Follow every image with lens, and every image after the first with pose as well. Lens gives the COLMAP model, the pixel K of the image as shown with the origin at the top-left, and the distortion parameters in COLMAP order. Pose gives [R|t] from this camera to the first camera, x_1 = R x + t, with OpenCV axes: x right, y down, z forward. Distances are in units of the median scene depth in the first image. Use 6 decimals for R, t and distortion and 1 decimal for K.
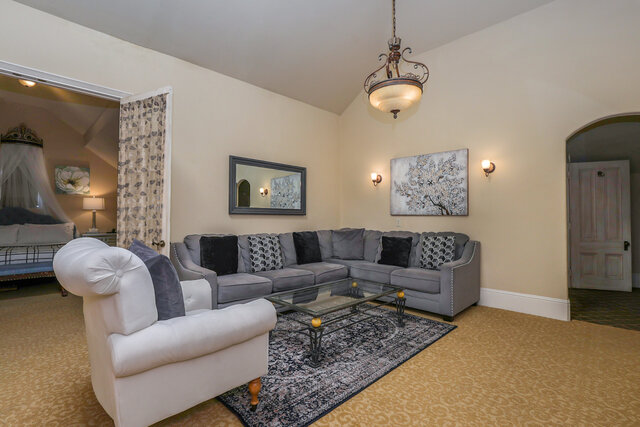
lens RADIAL K [[295.1, 0, 320.0], [0, 295.1, 213.5], [0, 0, 1]] dist [-0.003877, -0.000510]
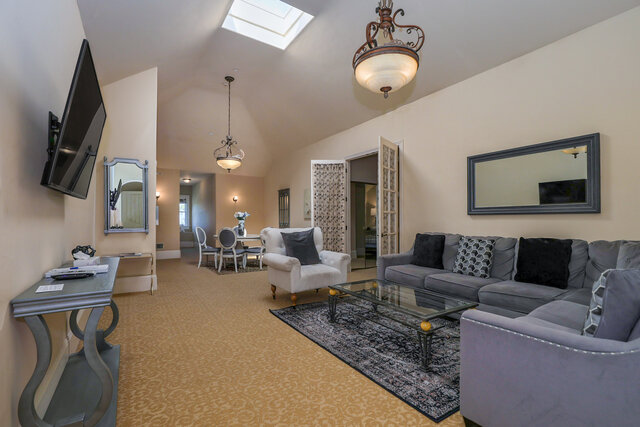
lens RADIAL K [[297.6, 0, 320.2], [0, 297.6, 224.0], [0, 0, 1]] dist [0.000681, 0.000009]
pose [[-0.203336, 0.013527, -0.979016, 1.139686], [0.015528, 0.999823, 0.010589, 0.020731], [0.978986, -0.013049, -0.203510, 1.008391]]
